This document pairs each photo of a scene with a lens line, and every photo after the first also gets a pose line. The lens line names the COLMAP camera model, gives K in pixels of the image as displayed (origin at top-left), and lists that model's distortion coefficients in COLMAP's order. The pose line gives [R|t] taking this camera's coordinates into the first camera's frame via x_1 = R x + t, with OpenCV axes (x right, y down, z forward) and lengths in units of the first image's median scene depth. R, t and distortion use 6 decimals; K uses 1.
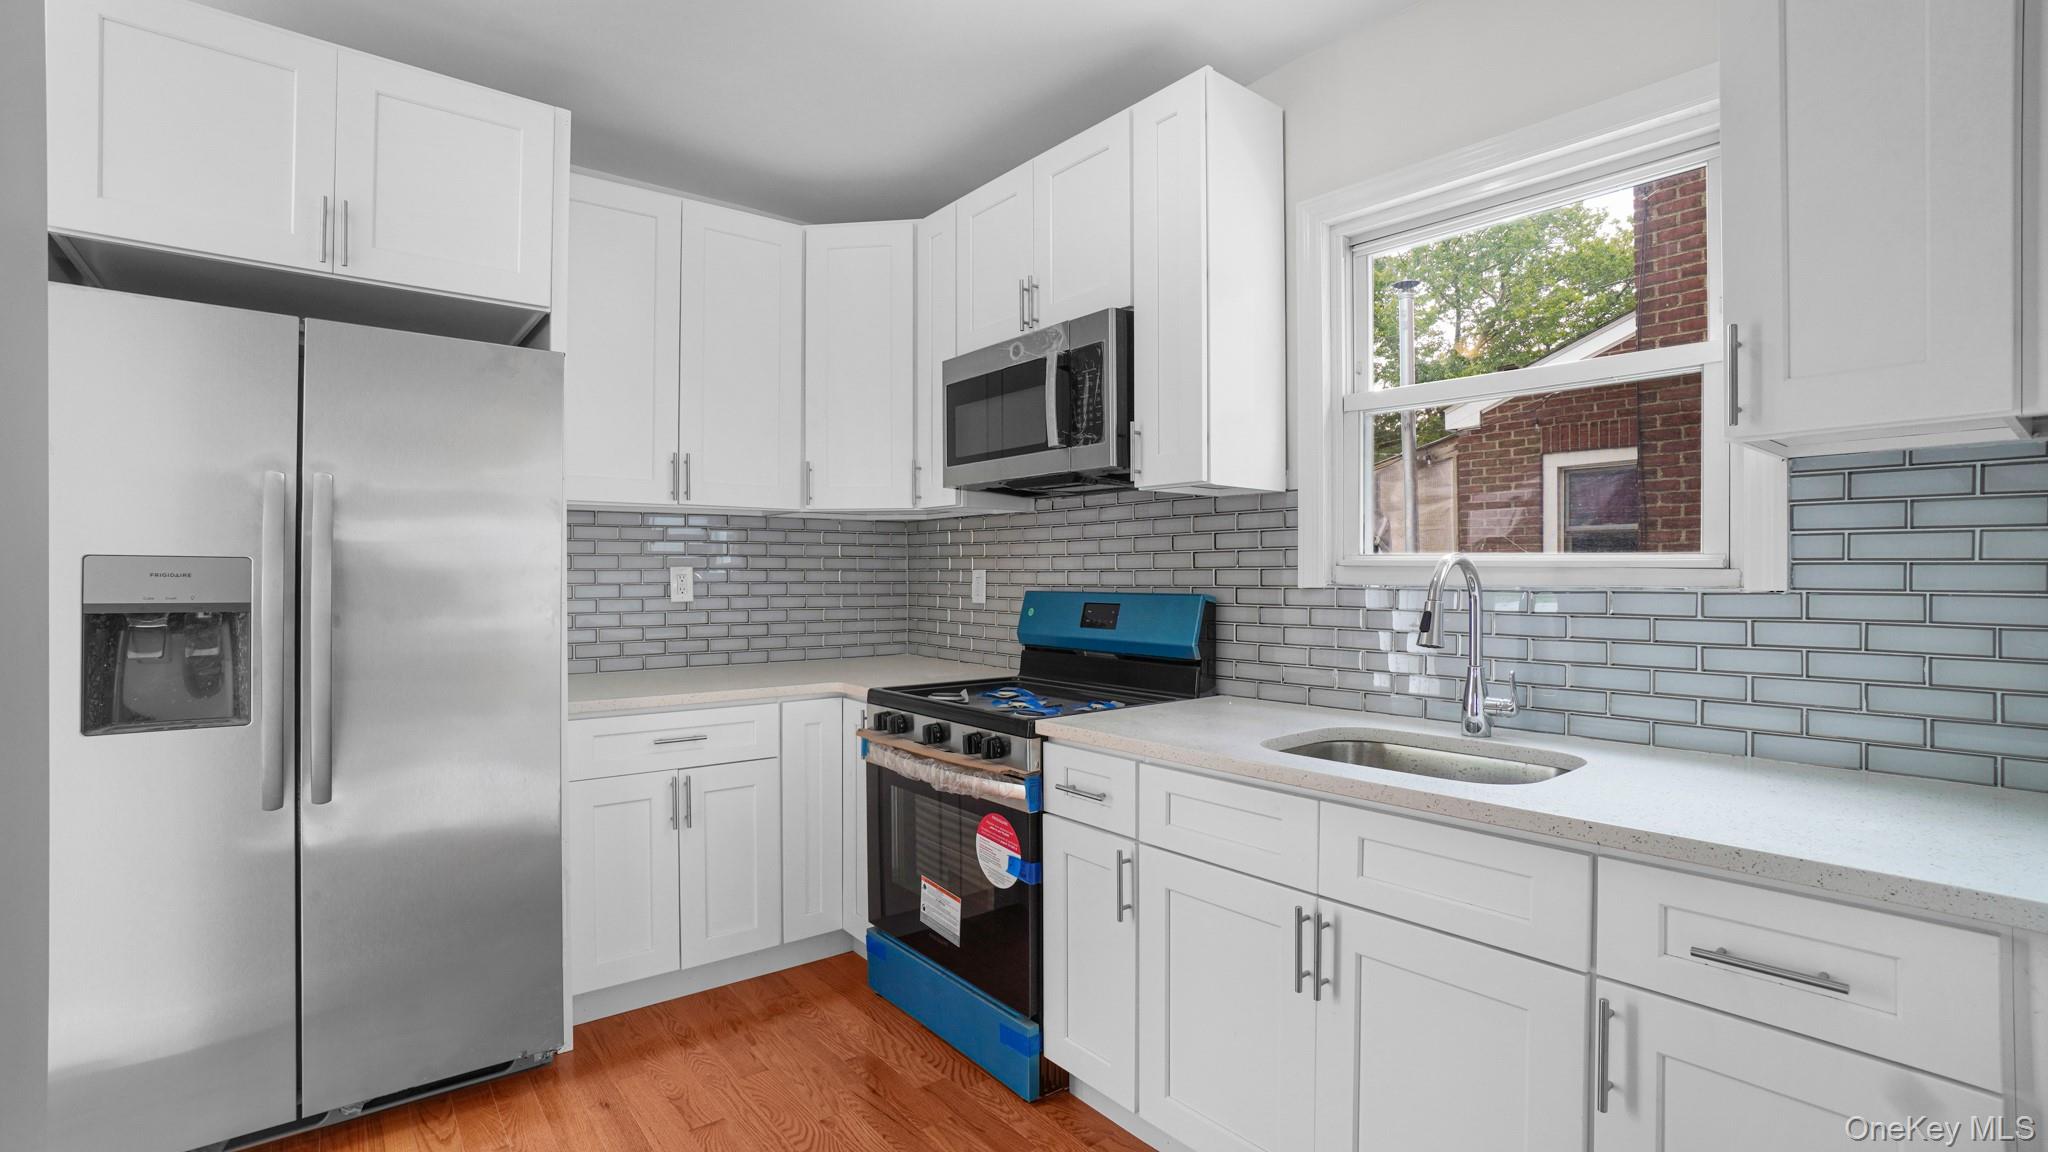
lens RADIAL K [[927.1, 0, 1022.3], [0, 927.1, 540.6], [0, 0, 1]] dist [-0.011921, 0.000276]
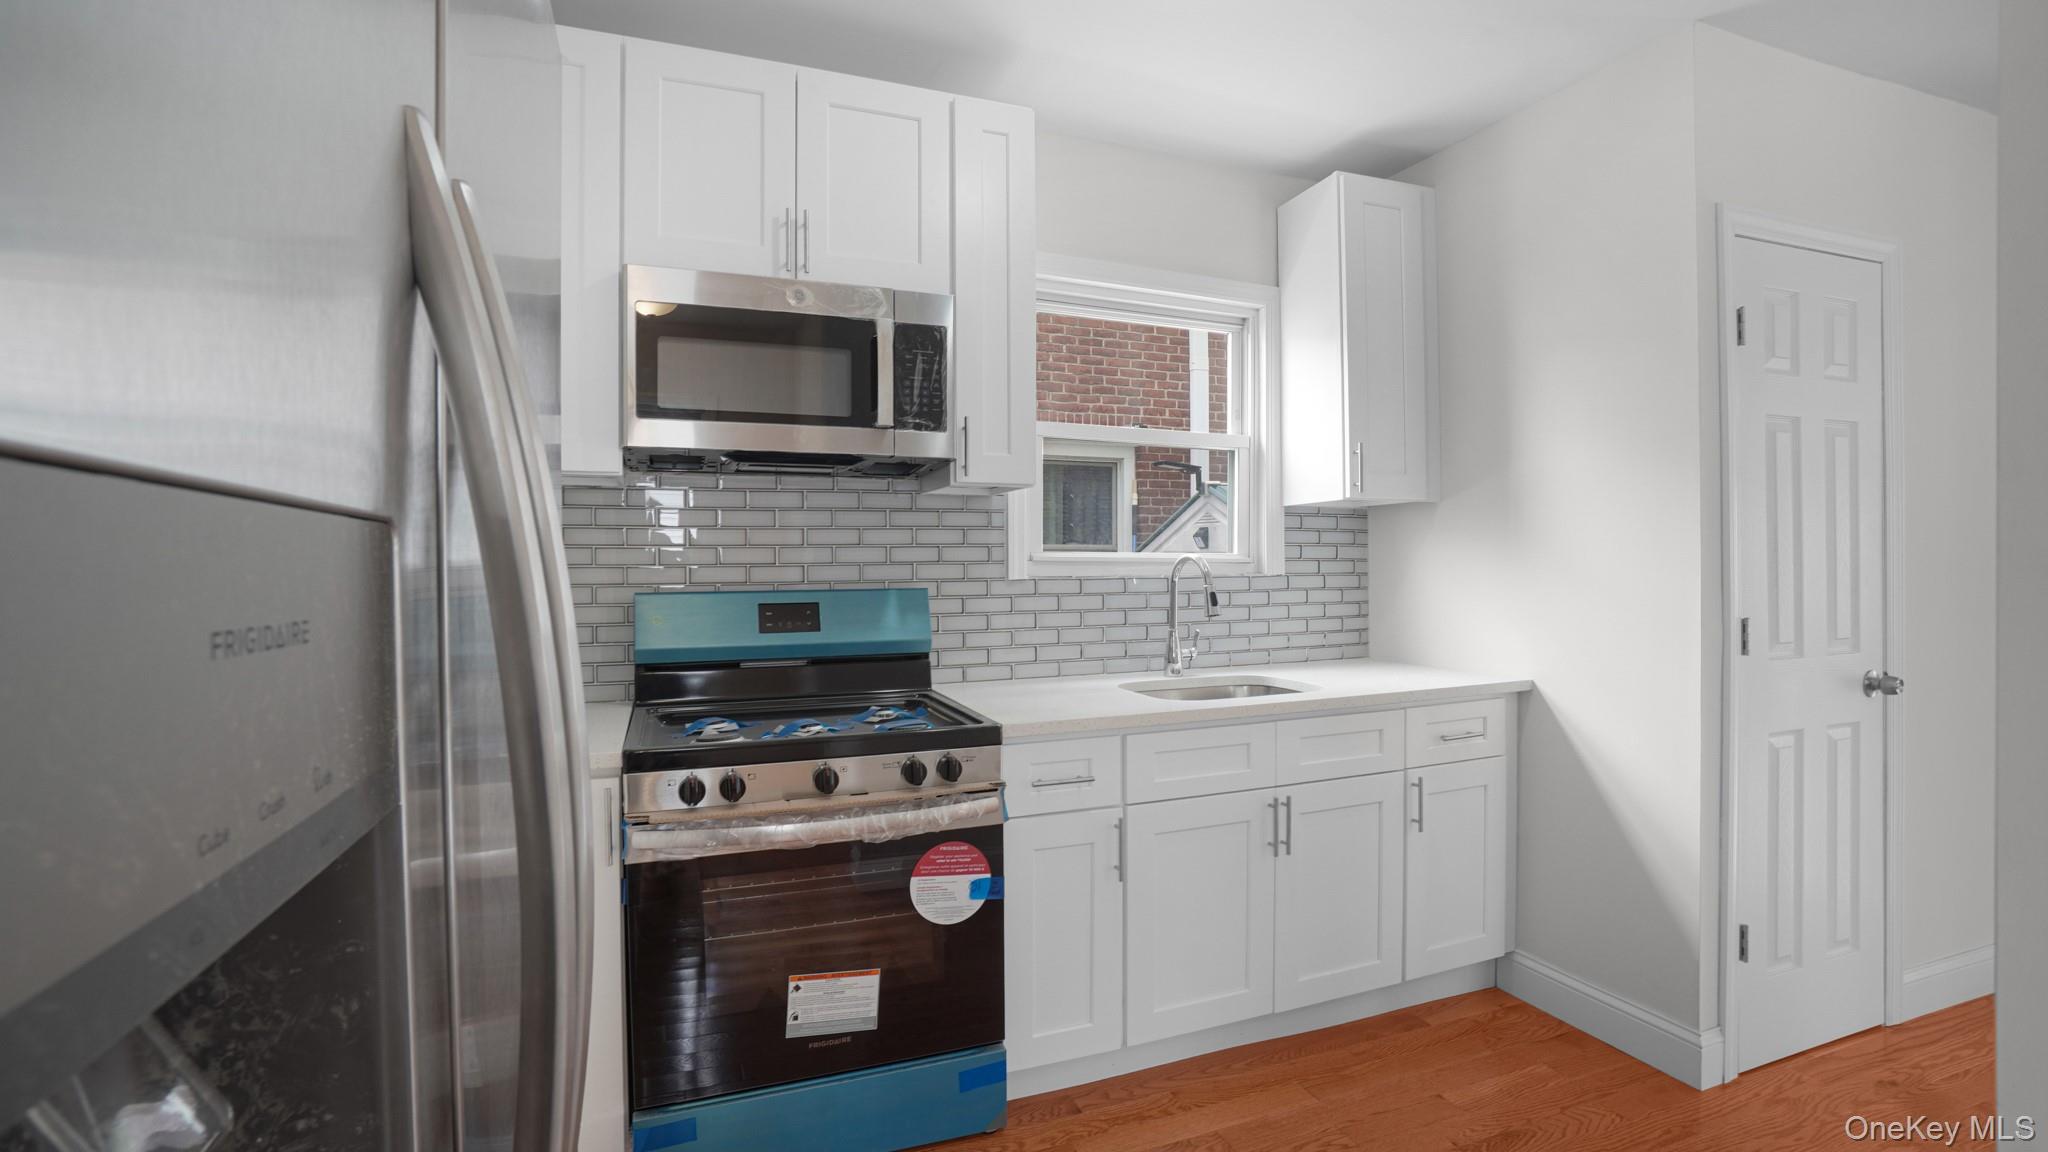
lens RADIAL K [[899.2, 0, 1008.4], [0, 899.2, 550.0], [0, 0, 1]] dist [-0.001845, -0.000152]
pose [[0.324621, 0.010698, 0.945784, -0.777865], [-0.028959, 0.999580, -0.001367, 0.015387], [-0.945401, -0.026945, 0.324795, 0.638890]]
